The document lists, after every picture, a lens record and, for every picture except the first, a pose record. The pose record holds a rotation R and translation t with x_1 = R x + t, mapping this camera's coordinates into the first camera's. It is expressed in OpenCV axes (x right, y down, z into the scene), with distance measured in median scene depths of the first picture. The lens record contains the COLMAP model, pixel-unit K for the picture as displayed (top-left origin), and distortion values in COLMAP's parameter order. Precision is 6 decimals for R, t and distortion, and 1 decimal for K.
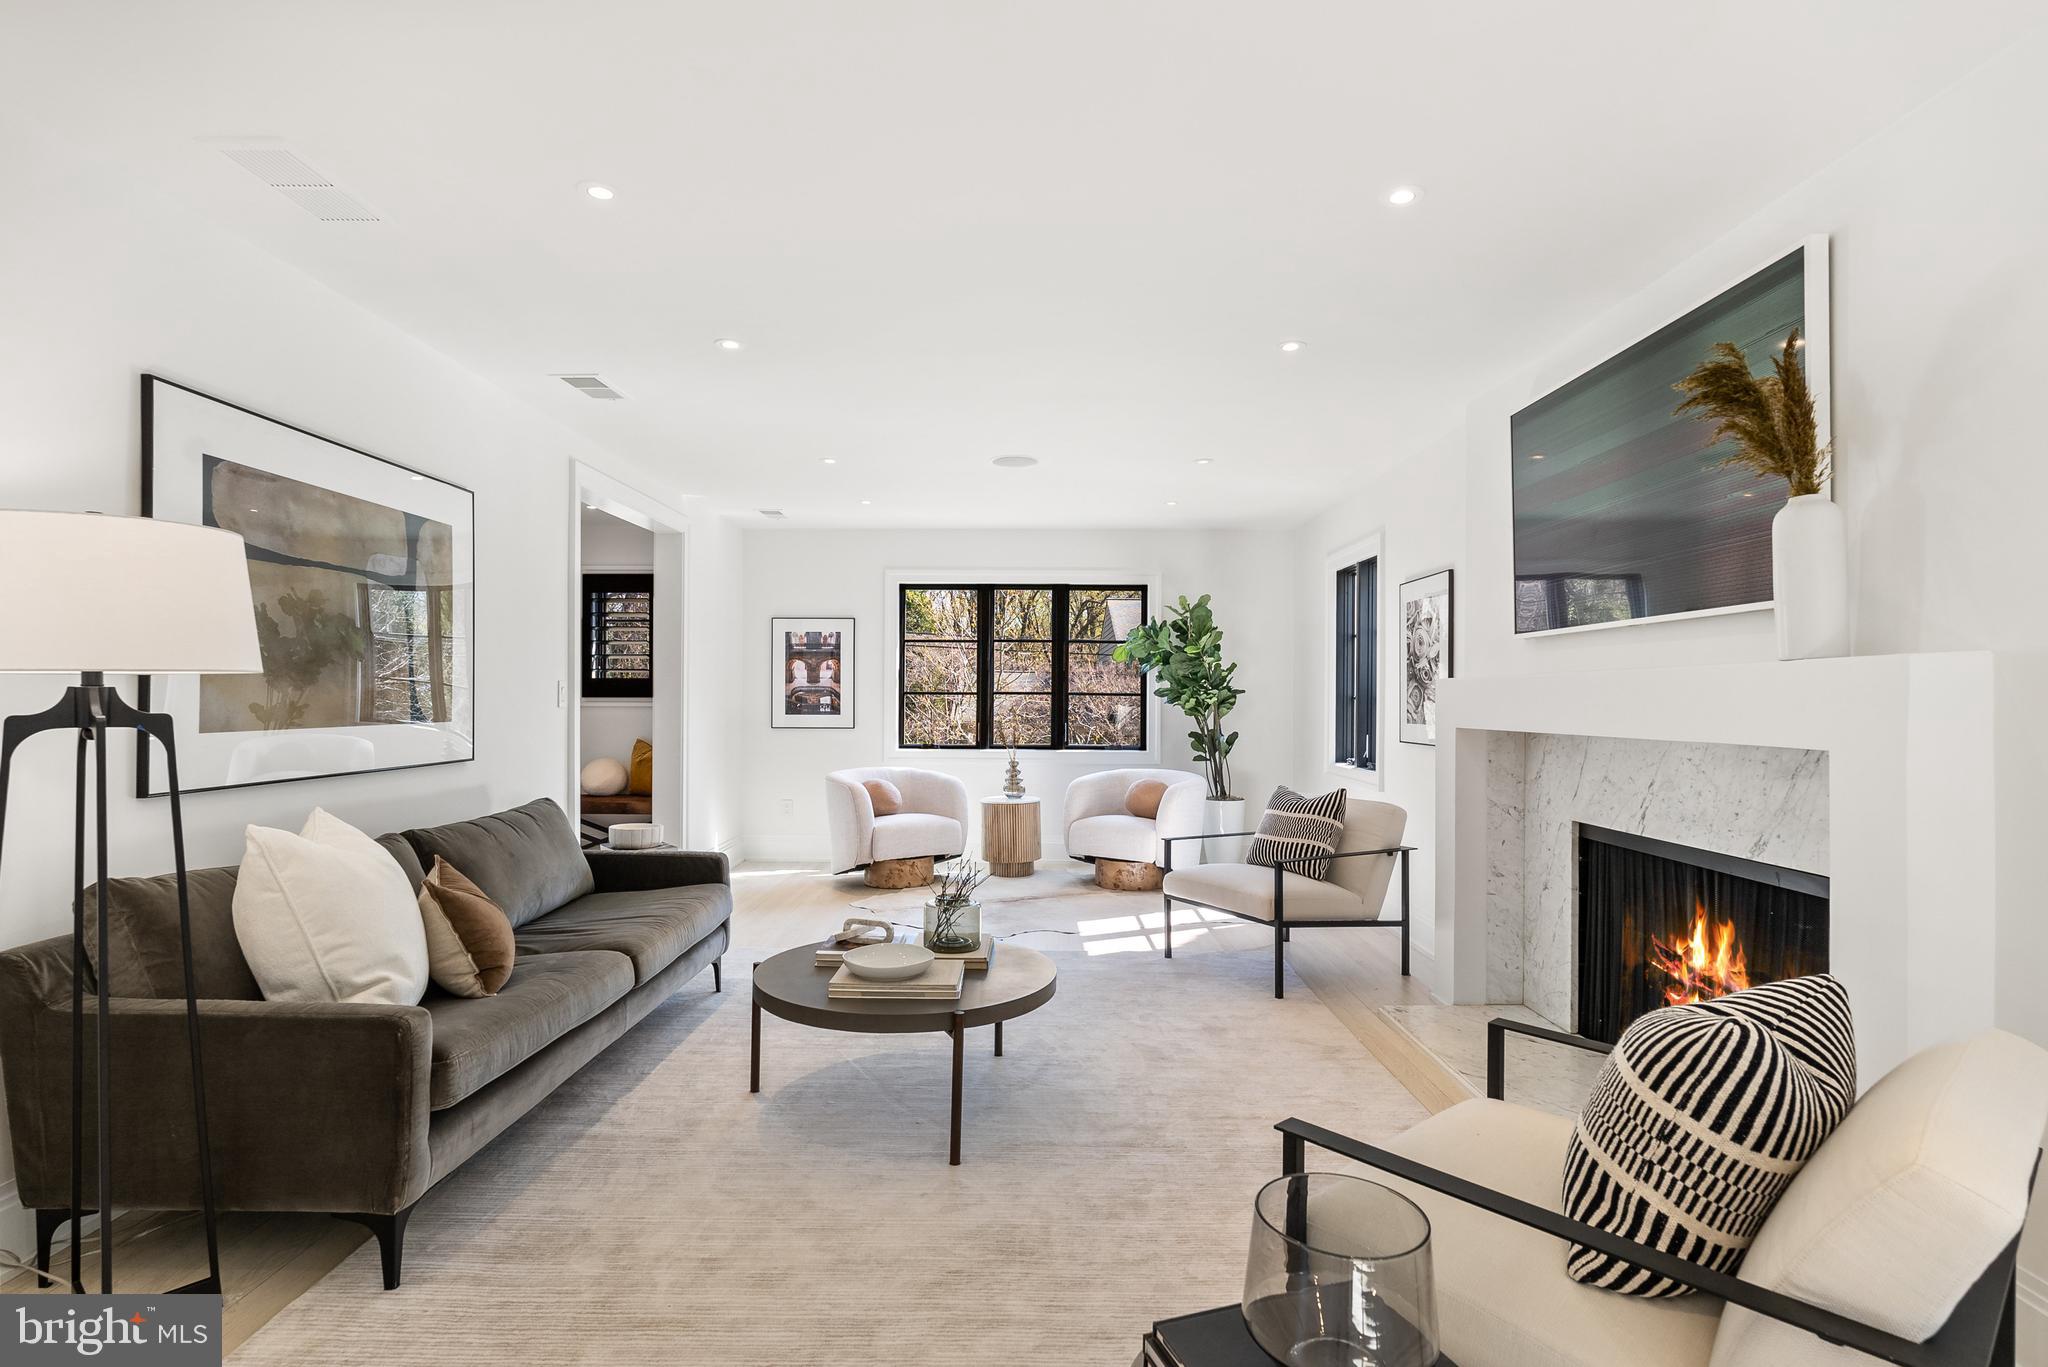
lens RADIAL K [[1065.9, 0, 1024.0], [0, 1065.9, 683.5], [0, 0, 1]] dist [0.000117, 0.000021]
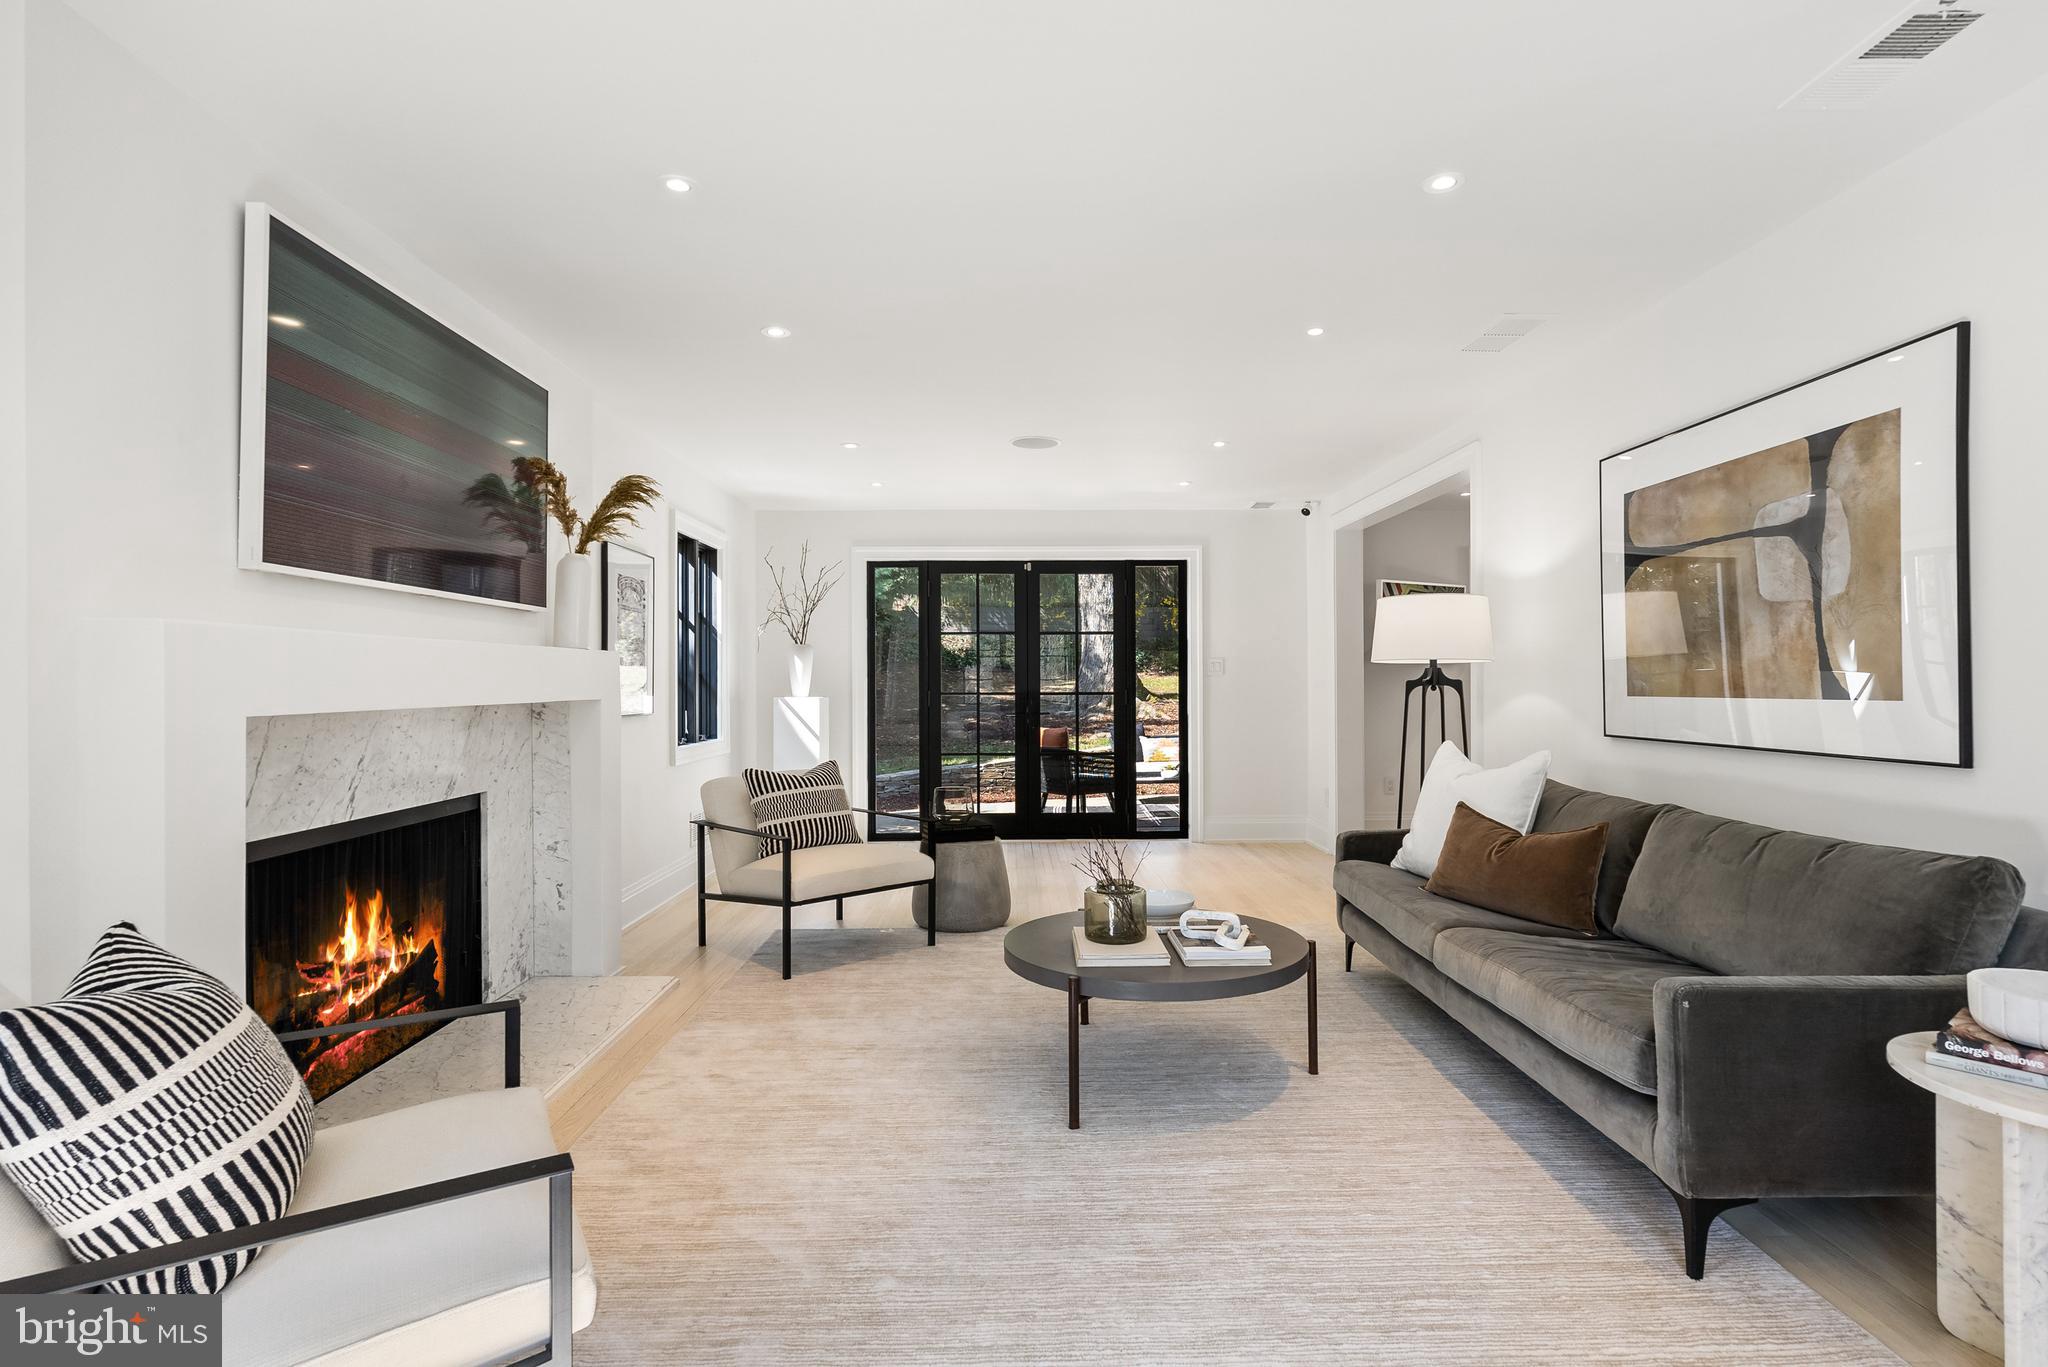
lens RADIAL K [[1065.9, 0, 1024.0], [0, 1065.9, 683.5], [0, 0, 1]] dist [0.000117, 0.000021]
pose [[-0.999784, -0.000256, -0.020772, 0.031369], [-0.000002, 0.999925, -0.012243, 0.039247], [0.020773, -0.012240, -0.999709, 1.950916]]
